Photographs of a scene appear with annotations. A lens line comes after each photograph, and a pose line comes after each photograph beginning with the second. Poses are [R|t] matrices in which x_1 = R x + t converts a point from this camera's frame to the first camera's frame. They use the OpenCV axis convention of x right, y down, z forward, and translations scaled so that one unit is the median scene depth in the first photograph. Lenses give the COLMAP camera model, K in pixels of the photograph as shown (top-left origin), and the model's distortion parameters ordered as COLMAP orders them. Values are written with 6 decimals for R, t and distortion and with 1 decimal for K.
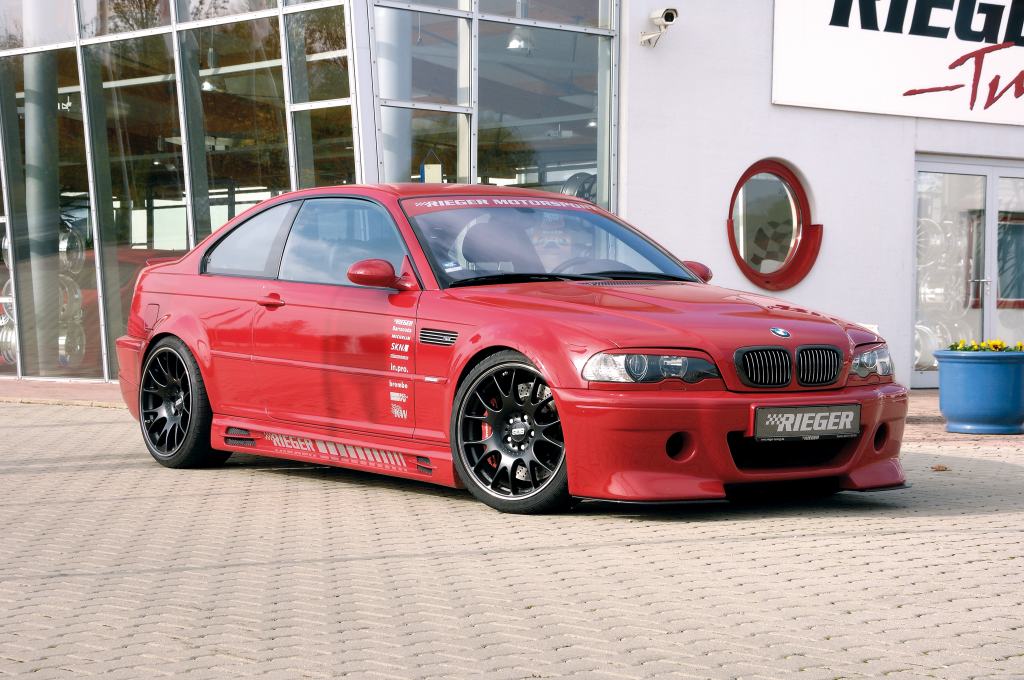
lens RADIAL K [[2225.6, 0, 512.0], [0, 2225.6, 340.0], [0, 0, 1]] dist [0.482400, -0.103060]
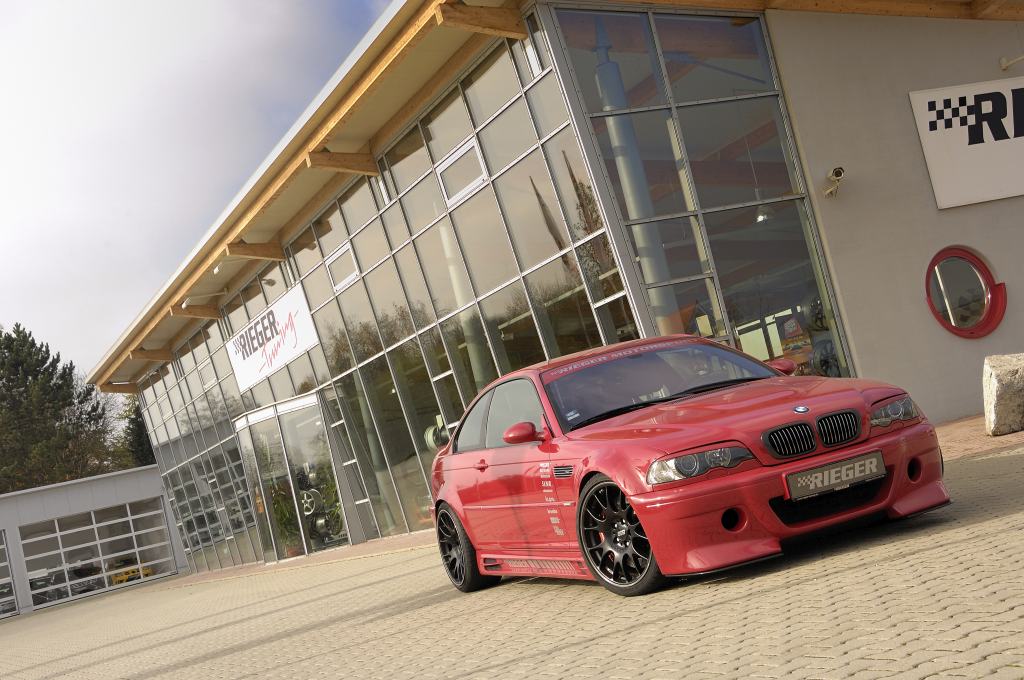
lens RADIAL K [[1413.3, 0, 512.0], [0, 1413.3, 340.0], [0, 0, 1]] dist [0.149770, -0.016697]
pose [[0.932137, -0.256206, -0.255889, 0.181094], [0.237609, 0.966025, -0.101674, 0.001483], [0.273245, 0.033973, 0.961344, 0.182008]]
